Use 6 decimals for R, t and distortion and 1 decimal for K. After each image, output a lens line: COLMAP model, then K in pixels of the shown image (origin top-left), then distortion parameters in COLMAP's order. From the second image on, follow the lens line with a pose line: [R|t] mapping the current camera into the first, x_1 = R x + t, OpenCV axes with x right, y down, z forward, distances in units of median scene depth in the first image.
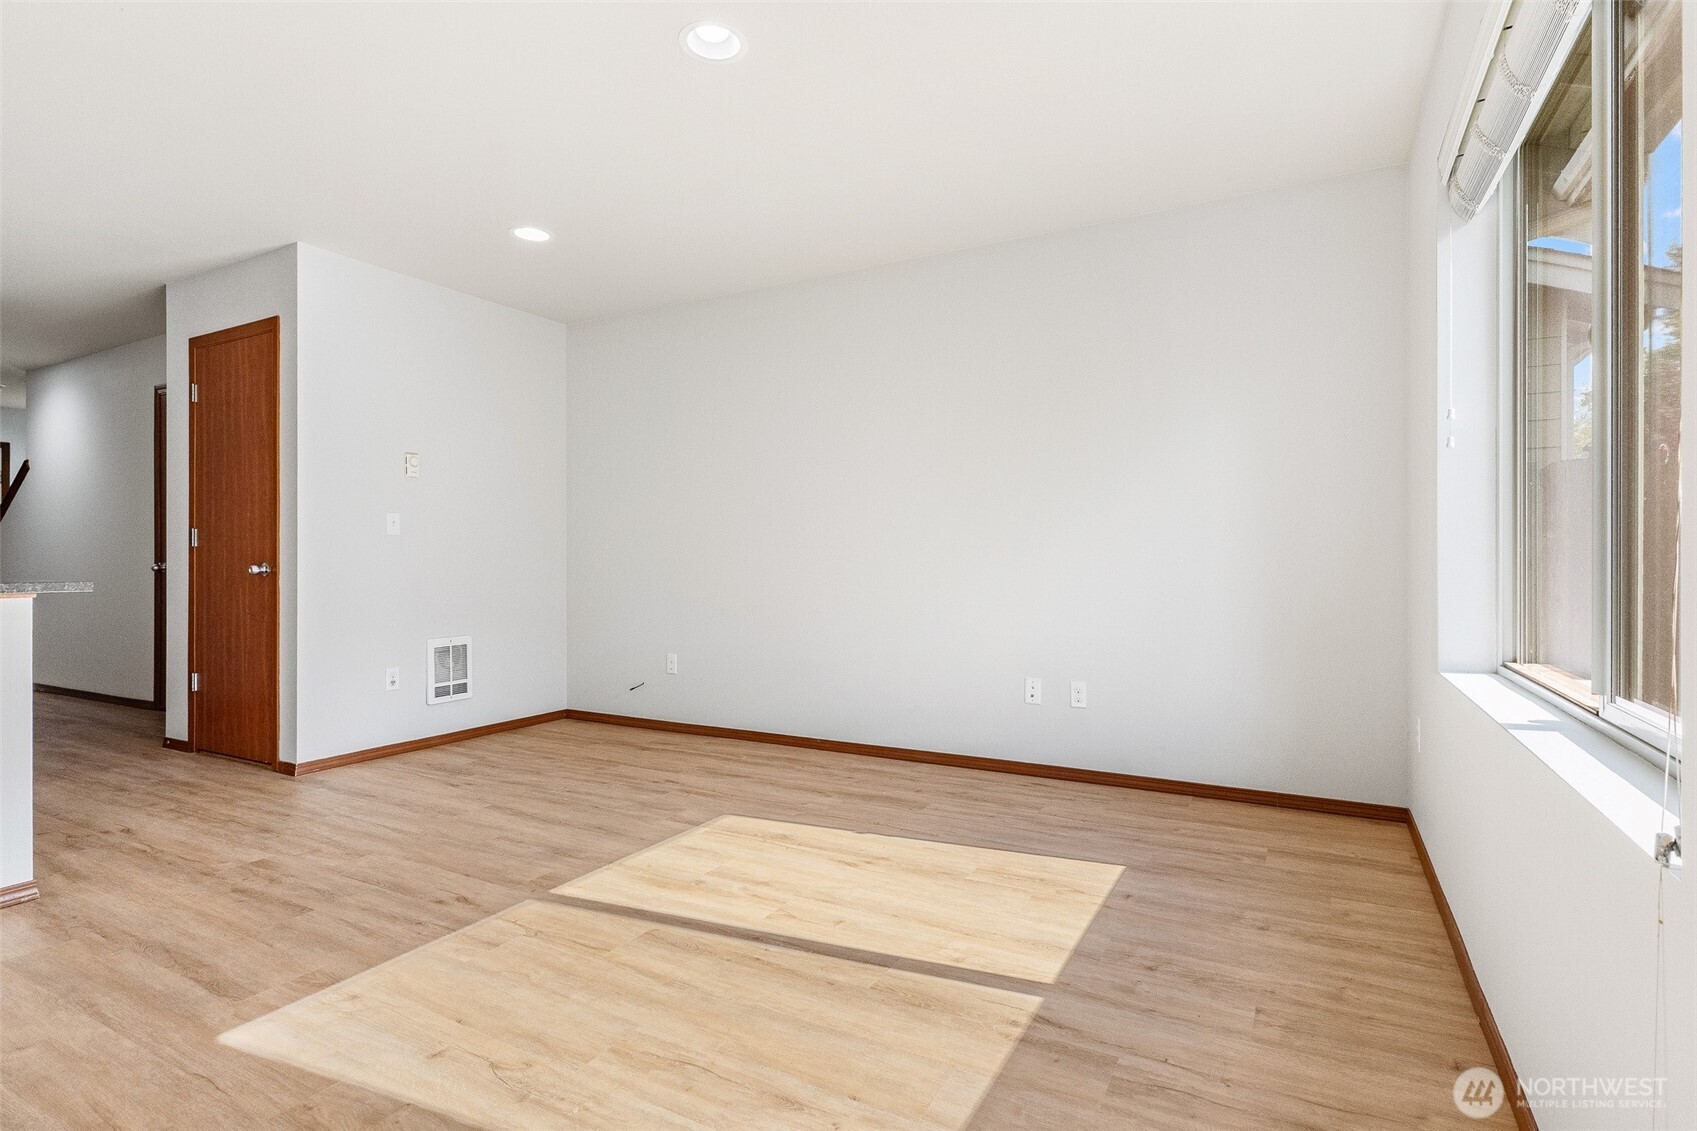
lens RADIAL K [[824.4, 0, 892.4], [0, 824.4, 540.7], [0, 0, 1]] dist [0.004911, 0.000045]
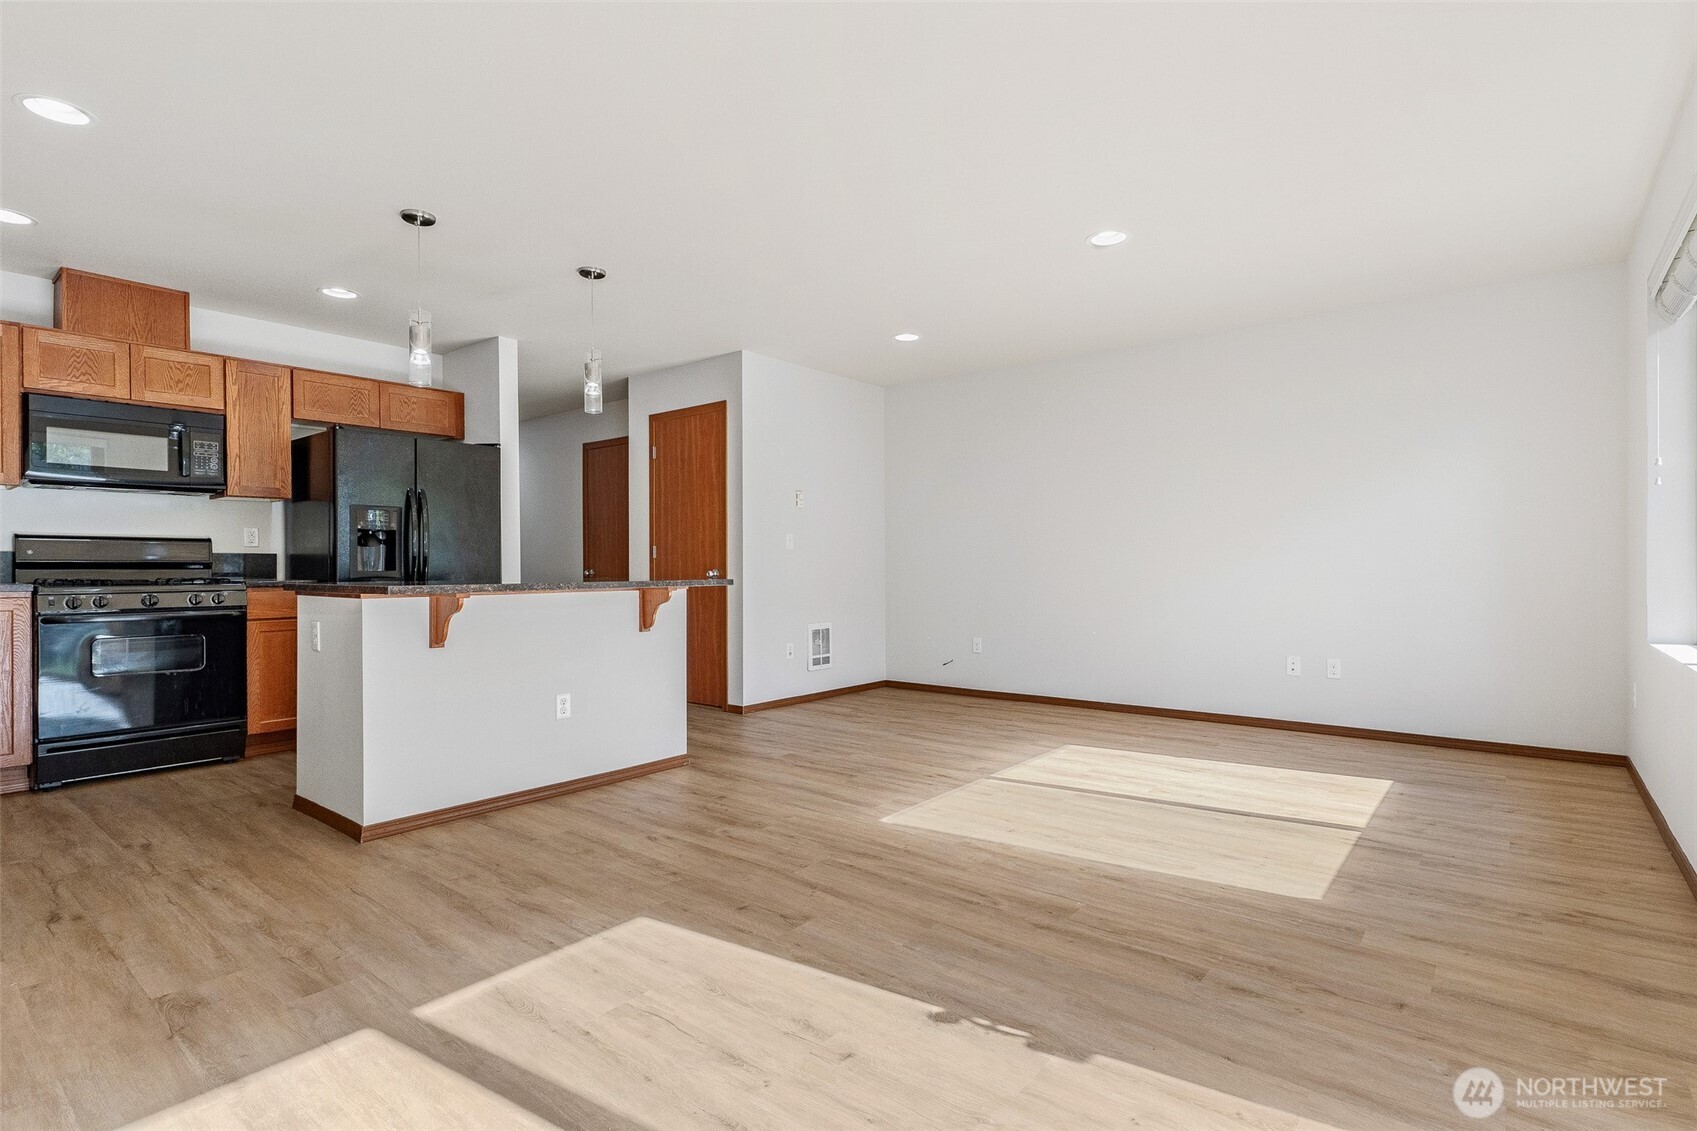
lens RADIAL K [[824.4, 0, 860.0], [0, 824.4, 554.2], [0, 0, 1]] dist [0.004911, 0.000045]
pose [[0.979700, -0.006135, -0.200376, -0.312542], [0.007614, 0.999949, 0.006613, -0.010826], [0.200325, -0.008004, 0.979697, -0.545485]]
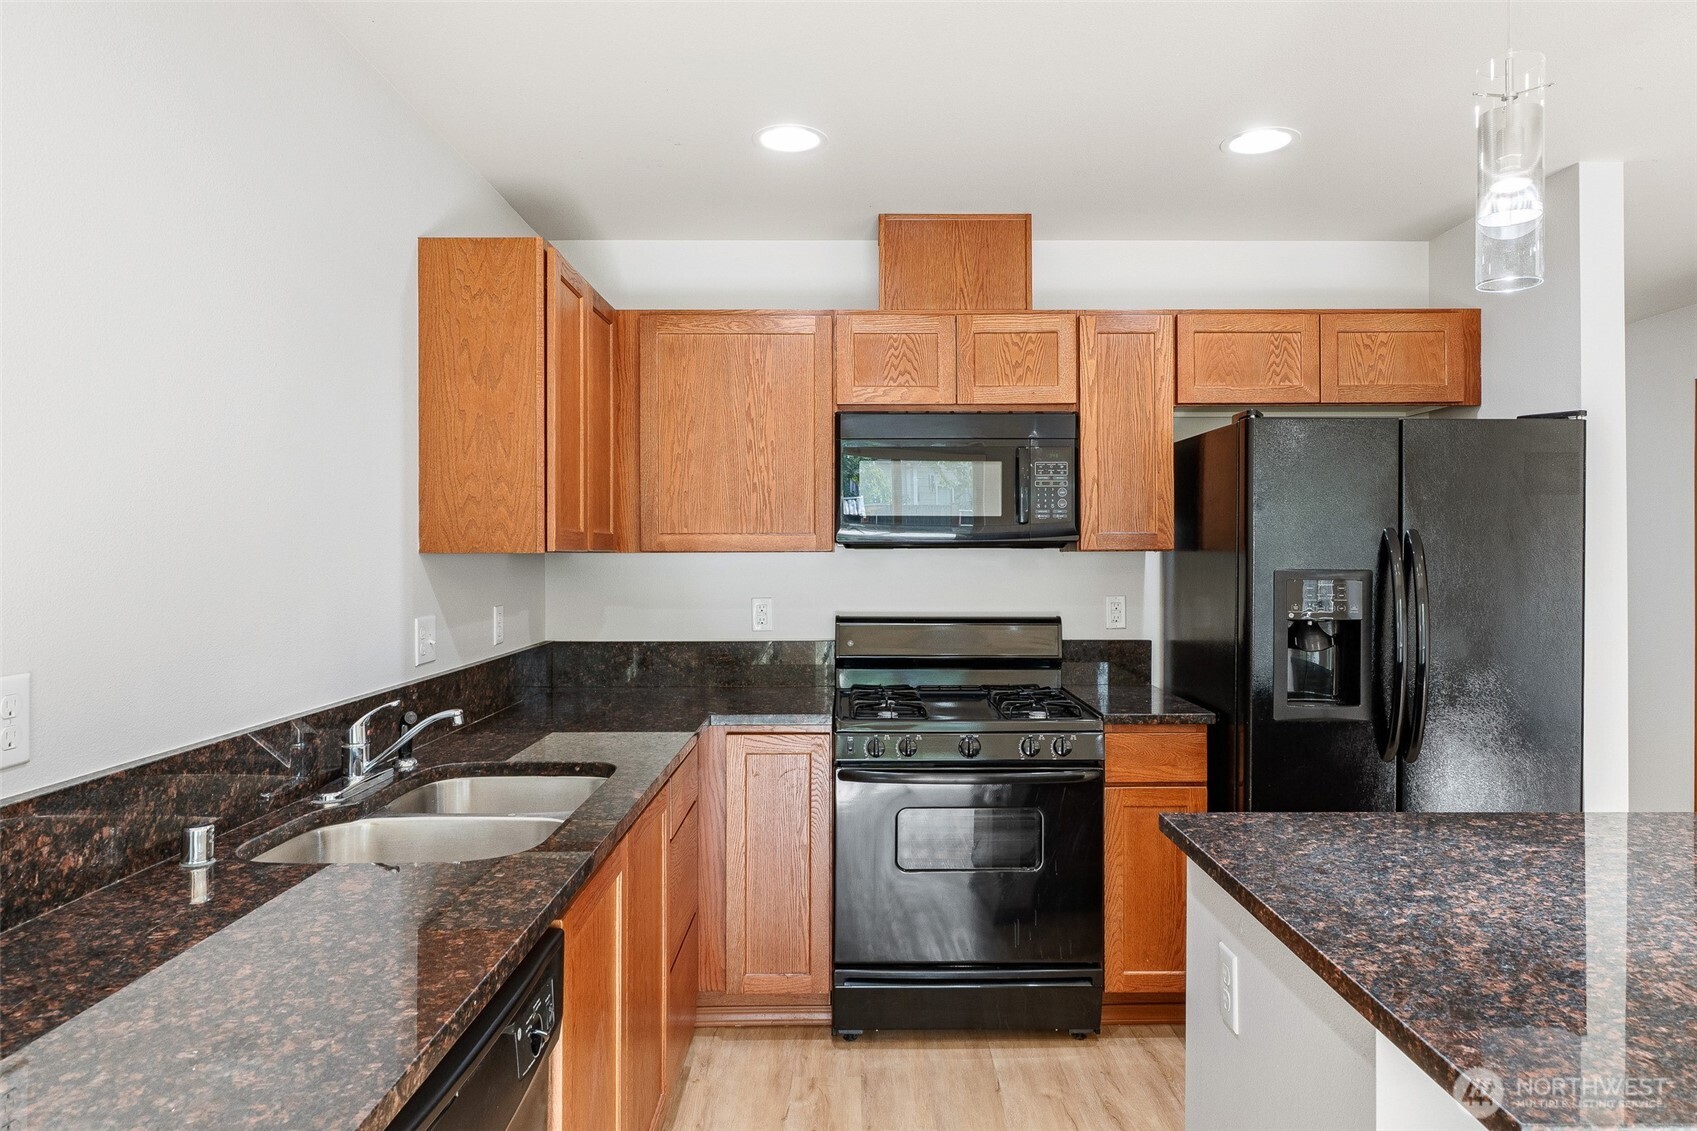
lens RADIAL K [[1061.9, 0, 872.9], [0, 1061.9, 567.1], [0, 0, 1]] dist [0.008842, 0.001975]
pose [[0.468459, 0.019524, -0.883269, -0.892629], [0.018634, 0.999315, 0.031972, -0.149995], [0.883289, -0.031436, 0.467774, 0.018955]]
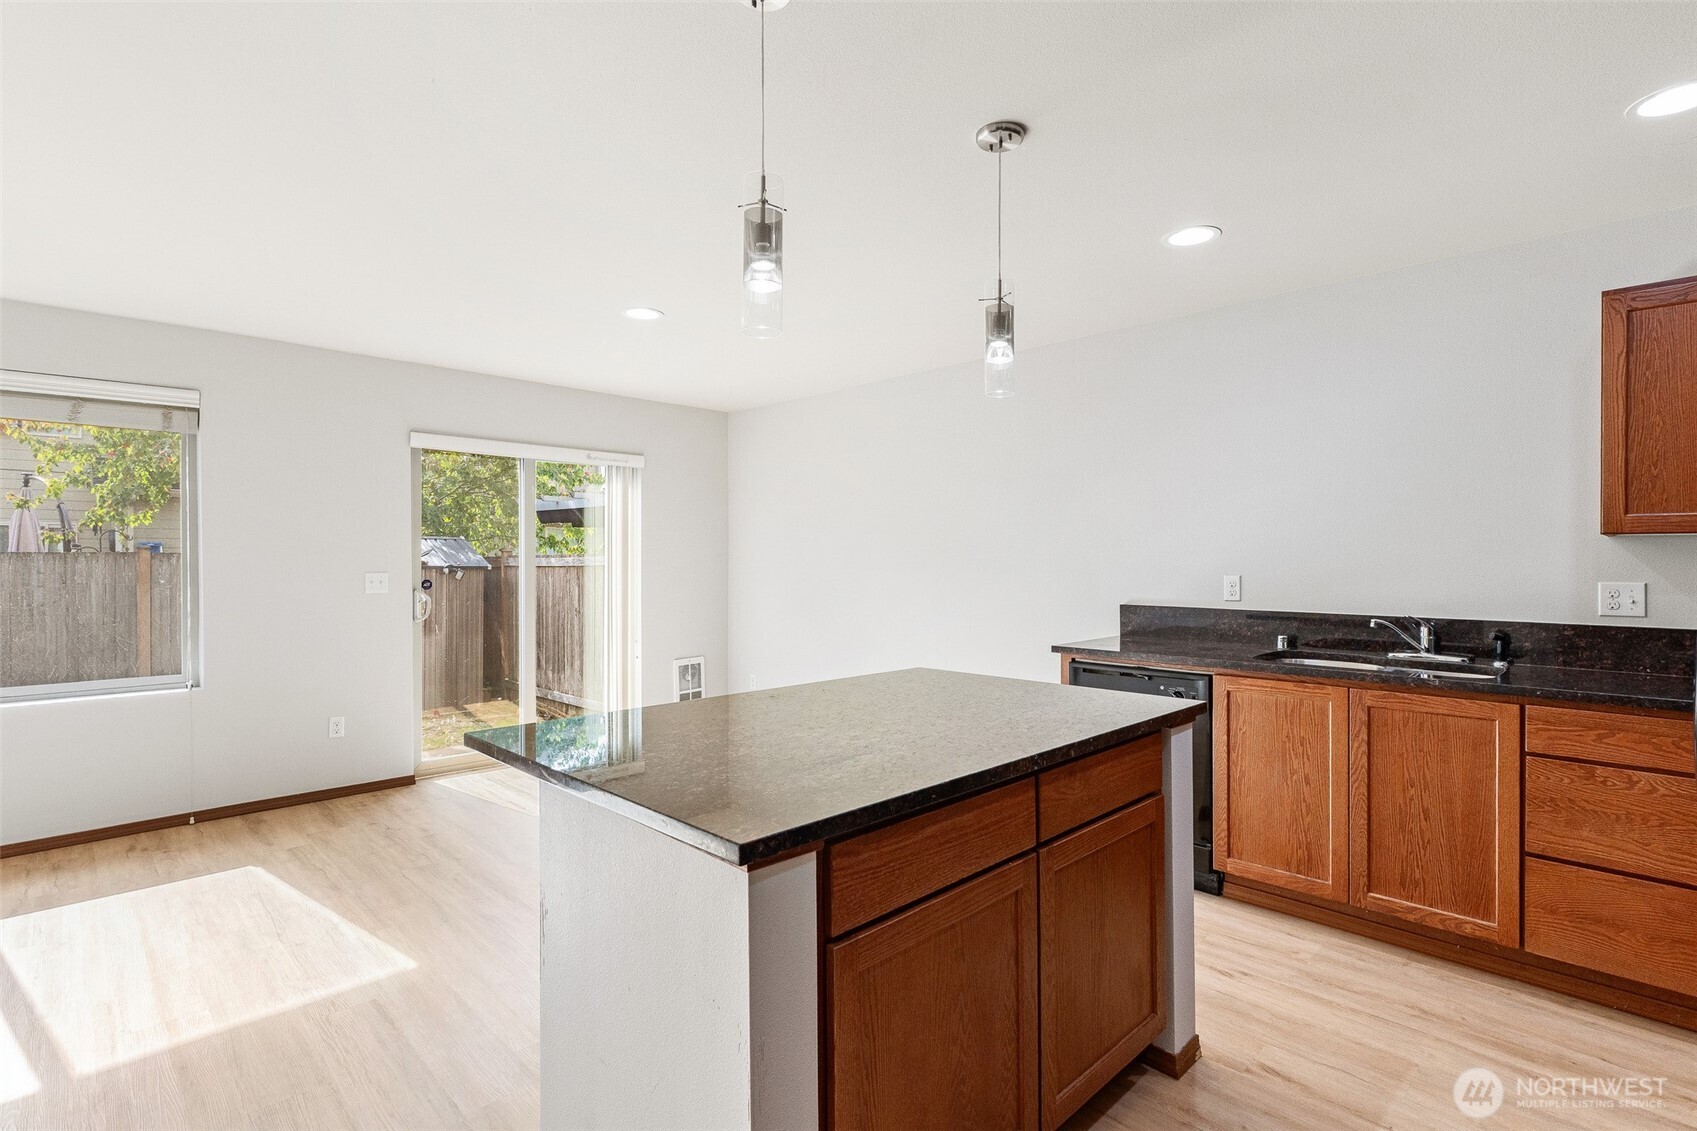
lens RADIAL K [[824.4, 0, 855.3], [0, 824.4, 548.8], [0, 0, 1]] dist [0.004911, 0.000045]
pose [[-0.947631, 0.008654, 0.319251, -1.348125], [-0.001166, 0.999532, -0.030557, -0.091601], [-0.319366, -0.029329, -0.947177, 1.385842]]
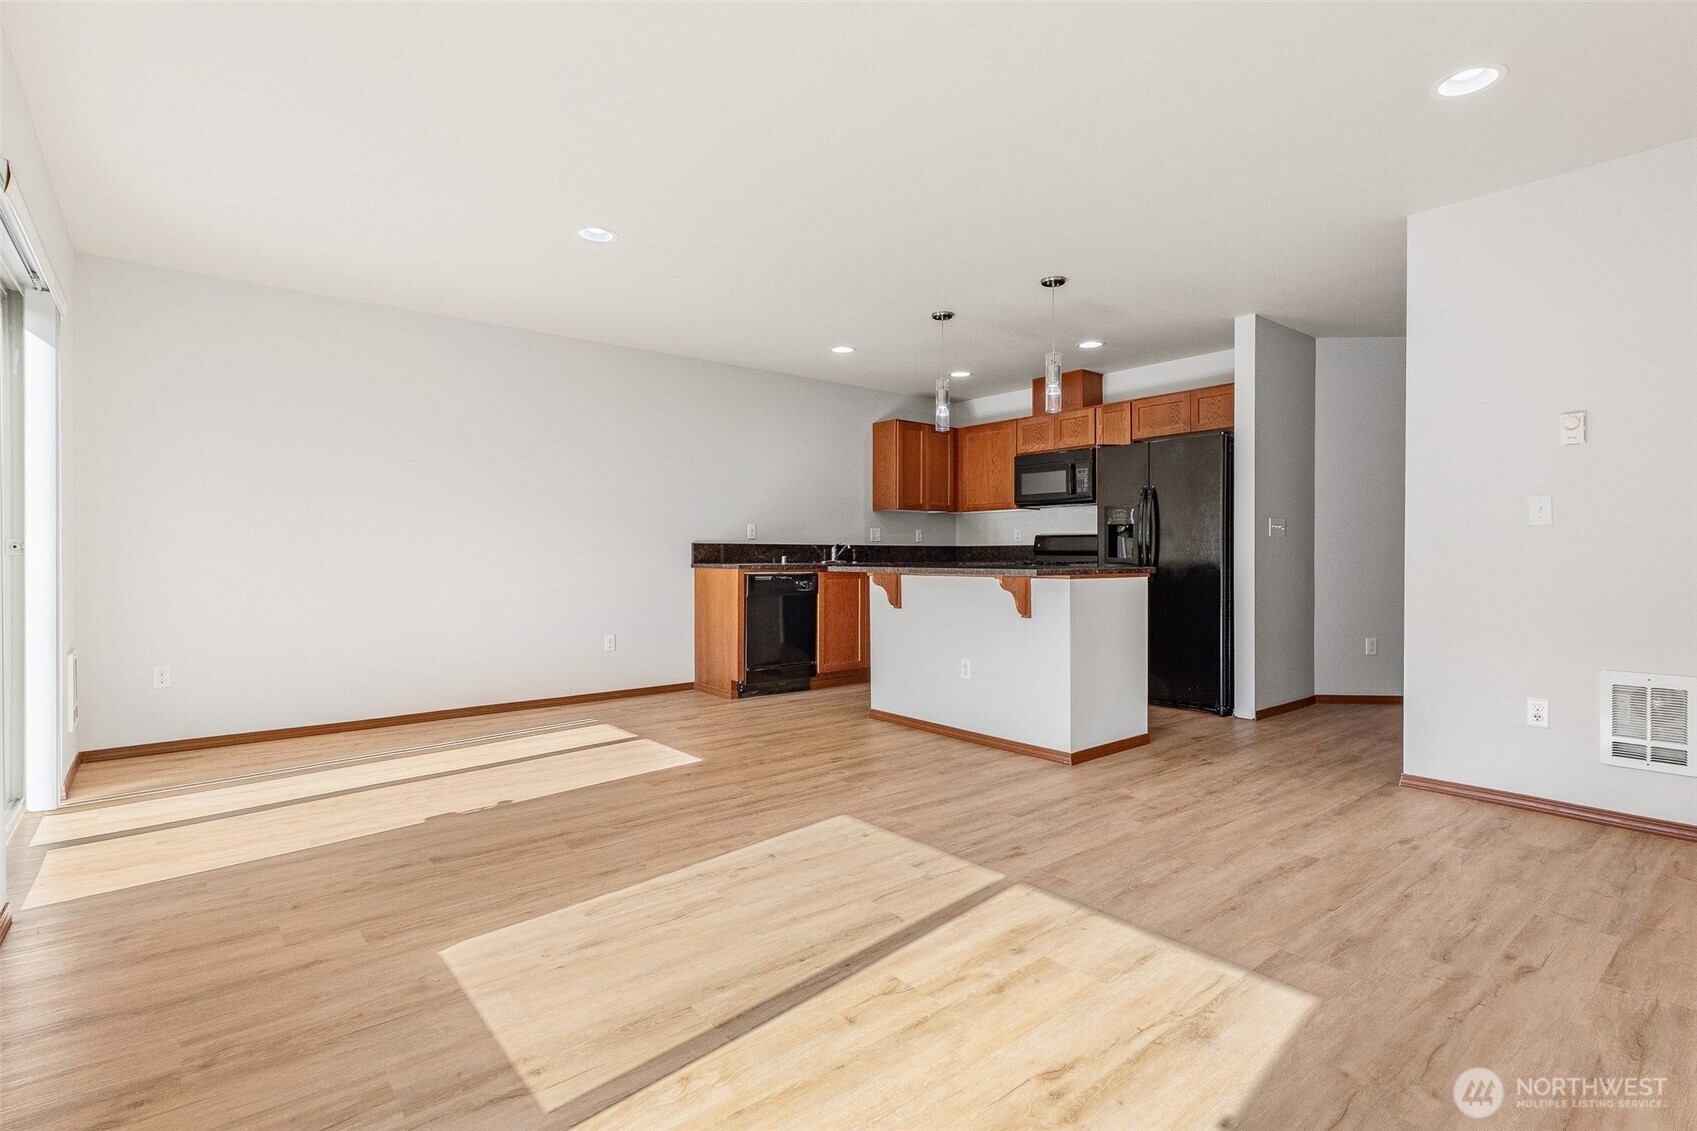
lens RADIAL K [[824.4, 0, 849.5], [0, 824.4, 566.7], [0, 0, 1]] dist [0.004911, 0.000045]
pose [[-0.400960, 0.015882, -0.915958, 0.543911], [0.021265, 0.999742, 0.008026, 0.017188], [0.915849, -0.016259, -0.401194, 1.100932]]
